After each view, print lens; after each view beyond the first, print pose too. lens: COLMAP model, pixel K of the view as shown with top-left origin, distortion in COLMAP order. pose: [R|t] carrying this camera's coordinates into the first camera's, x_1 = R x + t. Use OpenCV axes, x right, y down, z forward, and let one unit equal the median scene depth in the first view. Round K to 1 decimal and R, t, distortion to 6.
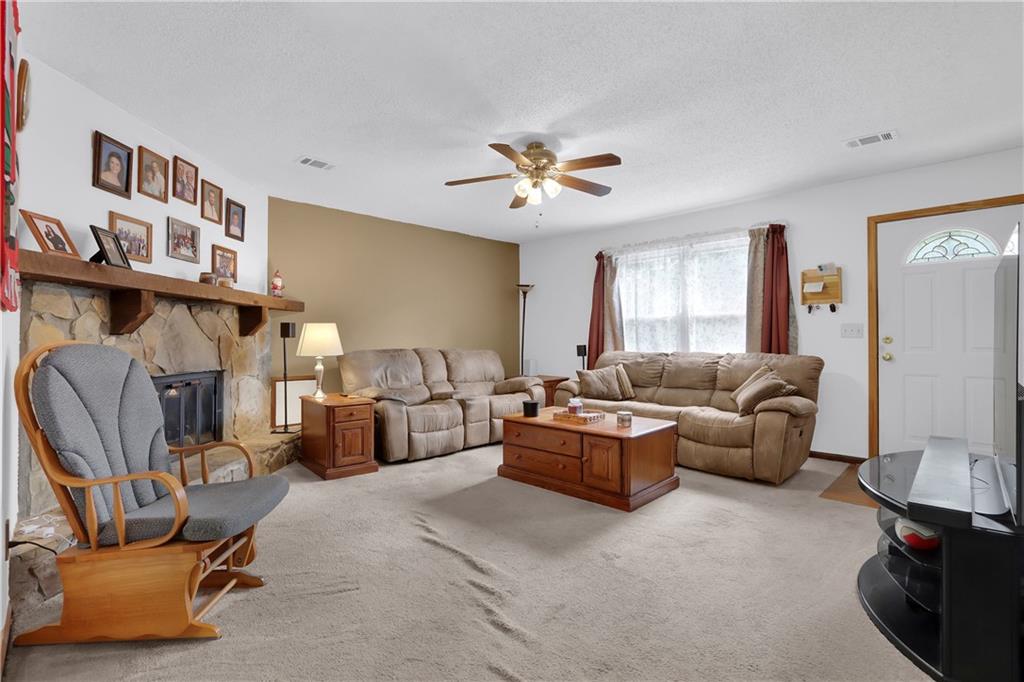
lens RADIAL K [[487.1, 0, 485.3], [0, 487.1, 332.3], [0, 0, 1]] dist [-0.016631, -0.000321]
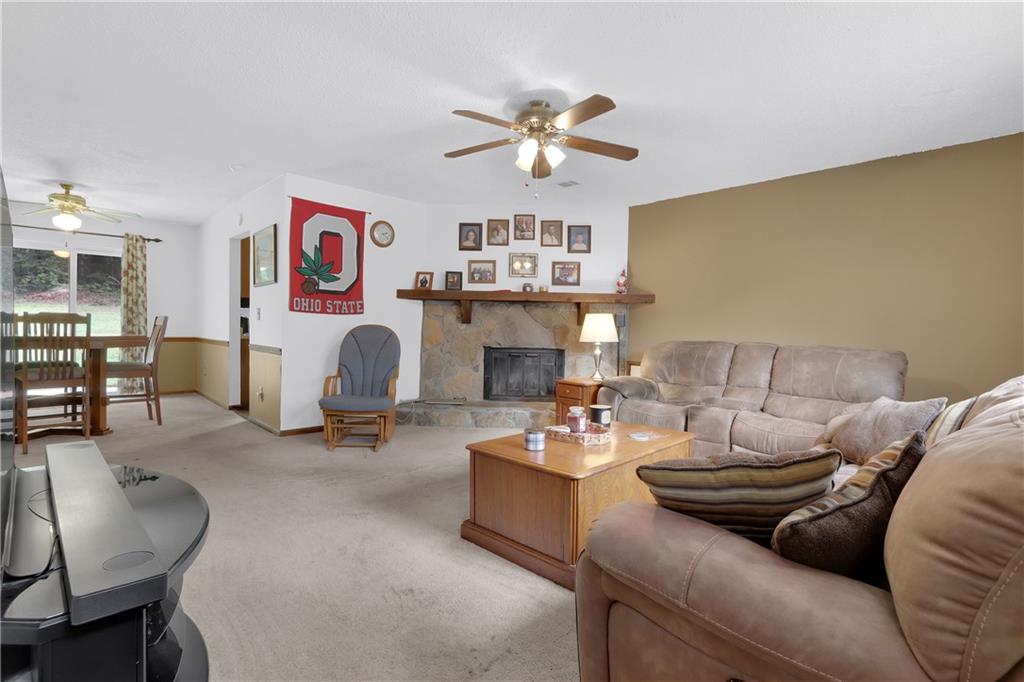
lens RADIAL K [[487.1, 0, 514.2], [0, 487.1, 334.2], [0, 0, 1]] dist [-0.016631, -0.000321]
pose [[0.002875, 0.018742, -0.999820, 1.043540], [-0.001748, 0.999823, 0.018737, 0.010441], [0.999994, 0.001693, 0.002908, 1.013882]]
